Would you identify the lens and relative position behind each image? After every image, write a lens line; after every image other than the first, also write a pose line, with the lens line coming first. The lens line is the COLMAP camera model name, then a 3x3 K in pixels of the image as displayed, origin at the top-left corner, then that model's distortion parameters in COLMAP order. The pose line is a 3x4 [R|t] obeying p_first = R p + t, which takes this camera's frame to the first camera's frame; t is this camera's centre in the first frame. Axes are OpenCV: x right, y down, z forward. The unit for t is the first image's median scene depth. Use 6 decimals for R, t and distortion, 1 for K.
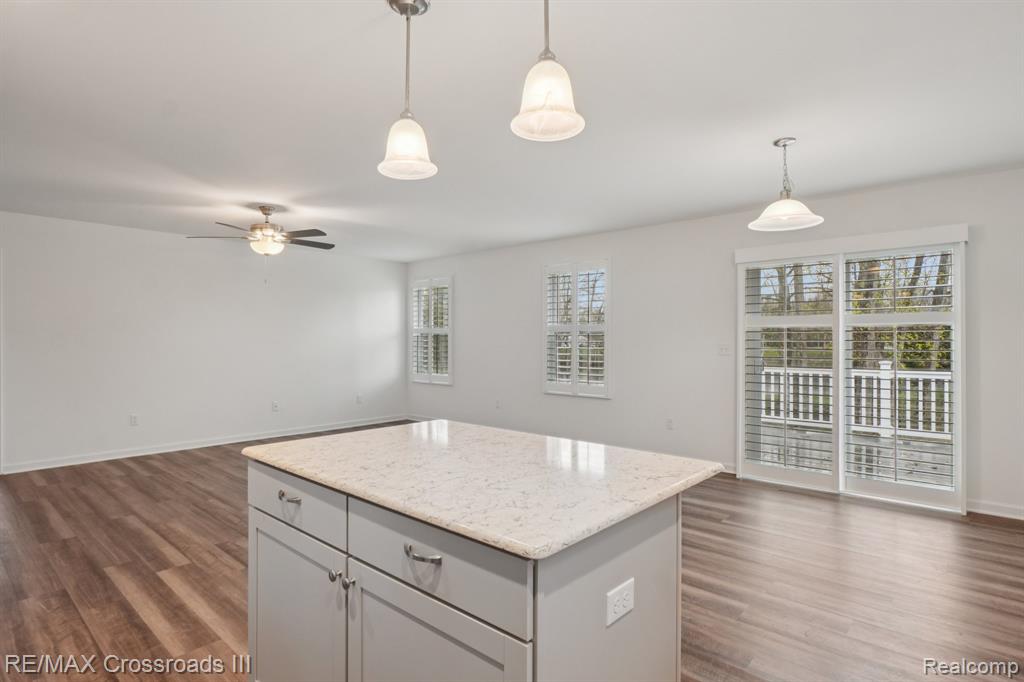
lens RADIAL K [[534.4, 0, 516.6], [0, 534.4, 337.2], [0, 0, 1]] dist [-0.002480, -0.001820]
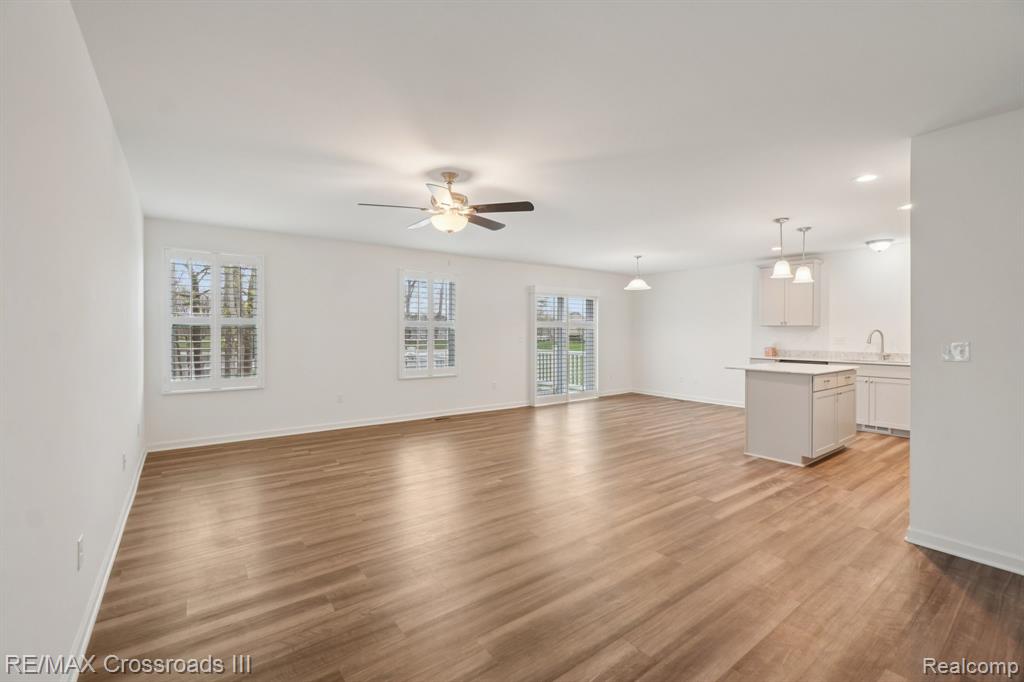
lens RADIAL K [[442.6, 0, 519.8], [0, 442.6, 334.8], [0, 0, 1]] dist [-0.007313, -0.001175]
pose [[0.187606, -0.004434, 0.982234, -1.690420], [-0.007549, 0.999954, 0.005956, 0.000724], [-0.982215, -0.008532, 0.187564, 1.145116]]
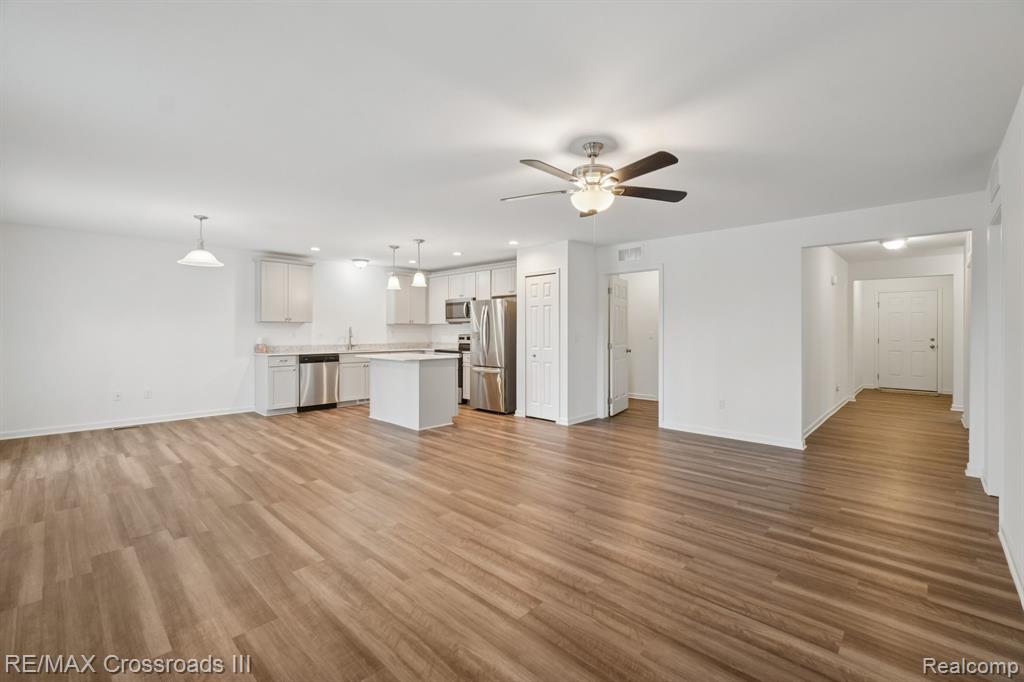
lens RADIAL K [[442.6, 0, 511.0], [0, 442.6, 331.9], [0, 0, 1]] dist [-0.007313, -0.001175]
pose [[-0.999618, -0.001581, 0.027594, -0.554273], [-0.001601, 0.999998, -0.000684, 0.009134], [-0.027592, -0.000728, -0.999619, 2.404785]]
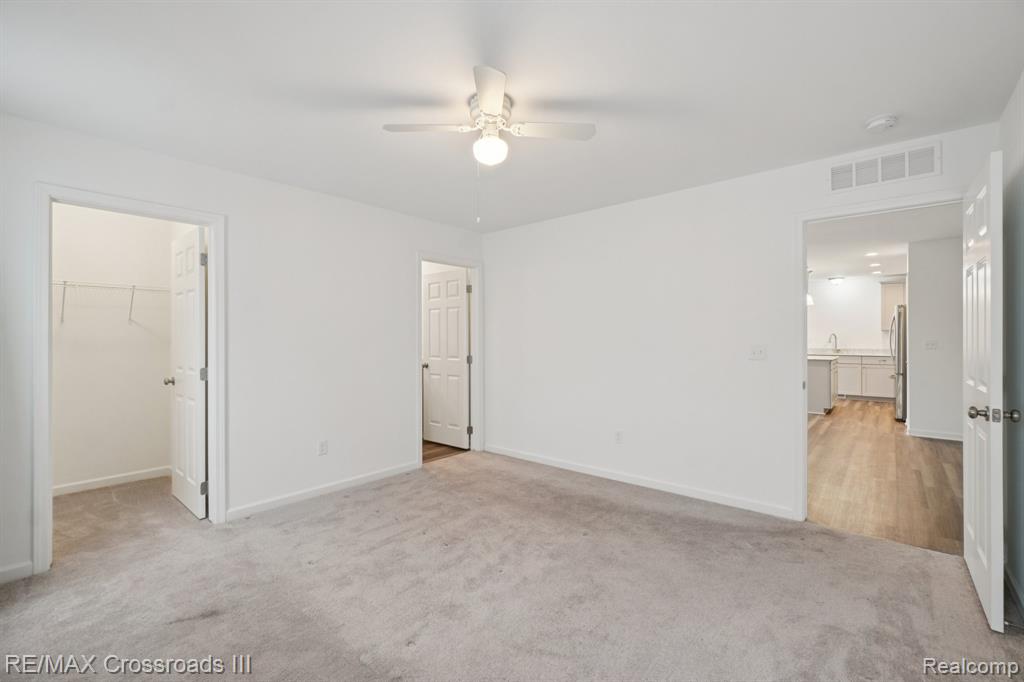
lens RADIAL K [[442.6, 0, 512.3], [0, 442.6, 338.6], [0, 0, 1]] dist [-0.007313, -0.001175]
pose [[-0.022668, -0.004133, 0.999734, -2.454050], [0.001209, 0.999991, 0.004162, -0.004079], [-0.999742, 0.001303, -0.022663, 2.199090]]
